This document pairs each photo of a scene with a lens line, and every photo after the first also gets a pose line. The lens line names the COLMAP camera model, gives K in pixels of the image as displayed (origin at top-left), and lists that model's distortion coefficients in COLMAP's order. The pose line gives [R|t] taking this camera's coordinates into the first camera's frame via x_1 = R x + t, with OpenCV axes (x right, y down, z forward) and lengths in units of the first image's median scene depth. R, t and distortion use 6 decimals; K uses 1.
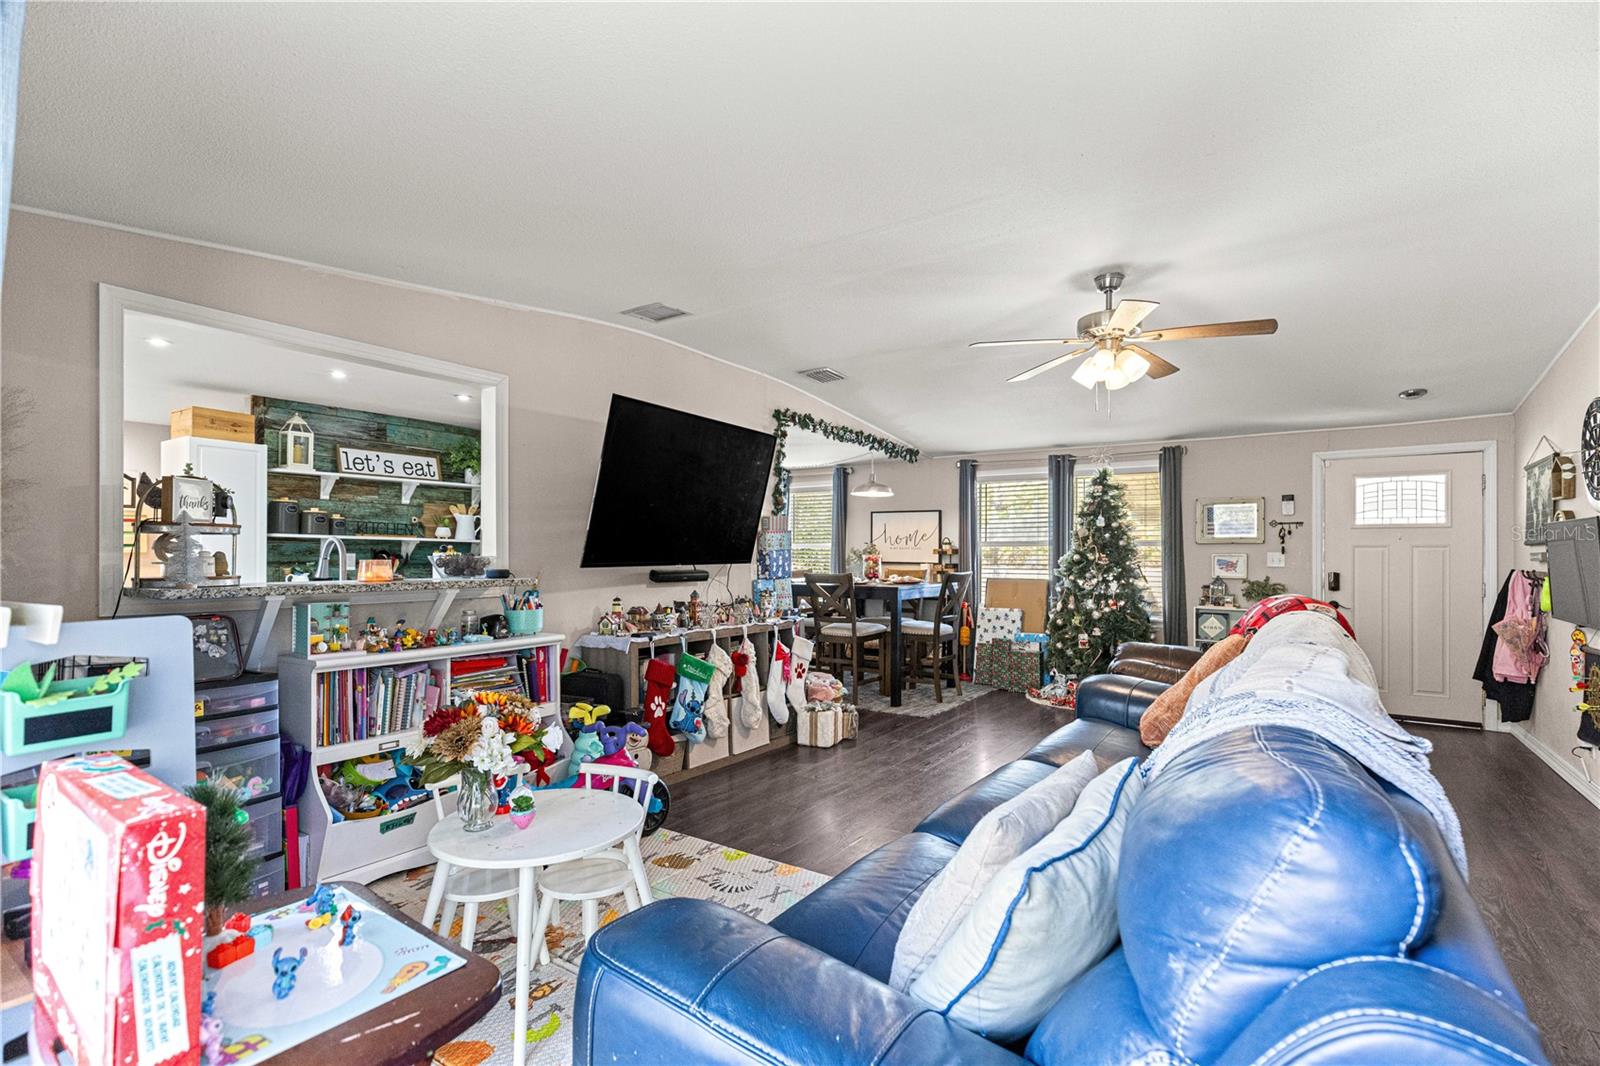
lens RADIAL K [[705.9, 0, 799.4], [0, 705.9, 558.4], [0, 0, 1]] dist [0.000120, 0.000010]
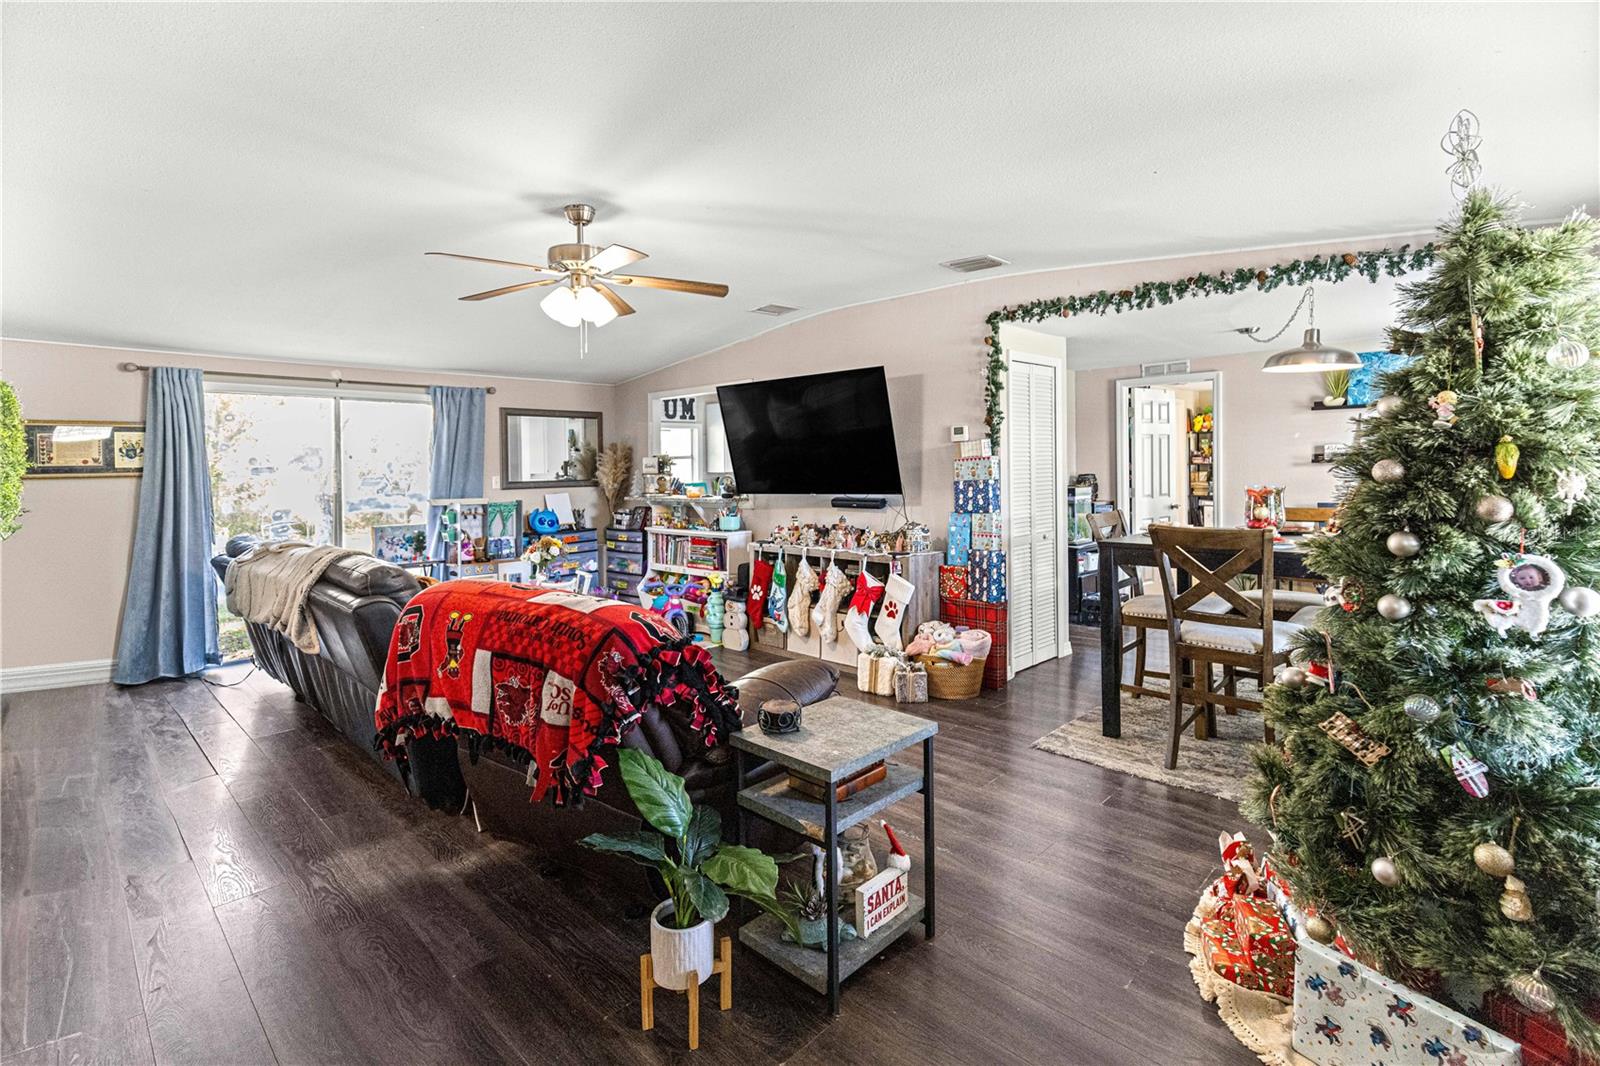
lens RADIAL K [[734.3, 0, 800.7], [0, 734.3, 473.4], [0, 0, 1]] dist [0.000204, 0.000007]
pose [[-0.144131, -0.001446, -0.989558, 1.069770], [0.005381, 0.999983, -0.002245, -0.022795], [0.989544, -0.005649, -0.144121, 1.109364]]
